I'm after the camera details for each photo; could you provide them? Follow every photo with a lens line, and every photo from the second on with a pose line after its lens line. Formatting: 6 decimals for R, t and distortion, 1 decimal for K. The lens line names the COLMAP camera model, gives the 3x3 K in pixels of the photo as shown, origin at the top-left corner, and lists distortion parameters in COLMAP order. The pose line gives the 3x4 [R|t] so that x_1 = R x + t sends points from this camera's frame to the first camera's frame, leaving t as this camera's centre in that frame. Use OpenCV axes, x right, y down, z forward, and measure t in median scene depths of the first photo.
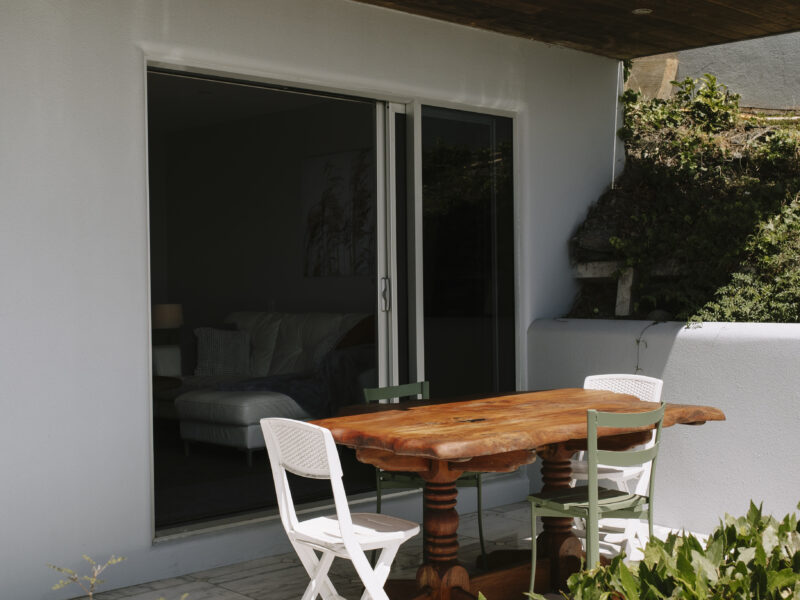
lens RADIAL K [[1149.7, 0, 400.0], [0, 1149.7, 300.0], [0, 0, 1]] dist [0.014471, 0.004871]
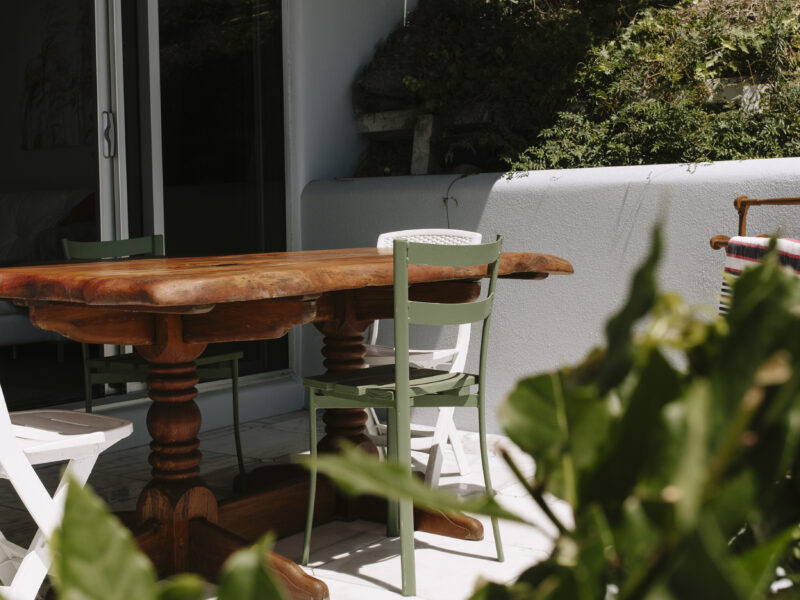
lens RADIAL K [[1149.7, 0, 400.0], [0, 1149.7, 300.0], [0, 0, 1]] dist [0.014471, 0.004871]
pose [[0.980709, -0.013473, 0.195008, 0.025948], [0.003119, 0.998573, 0.053307, 0.064391], [-0.195449, -0.051670, 0.979352, 0.241902]]
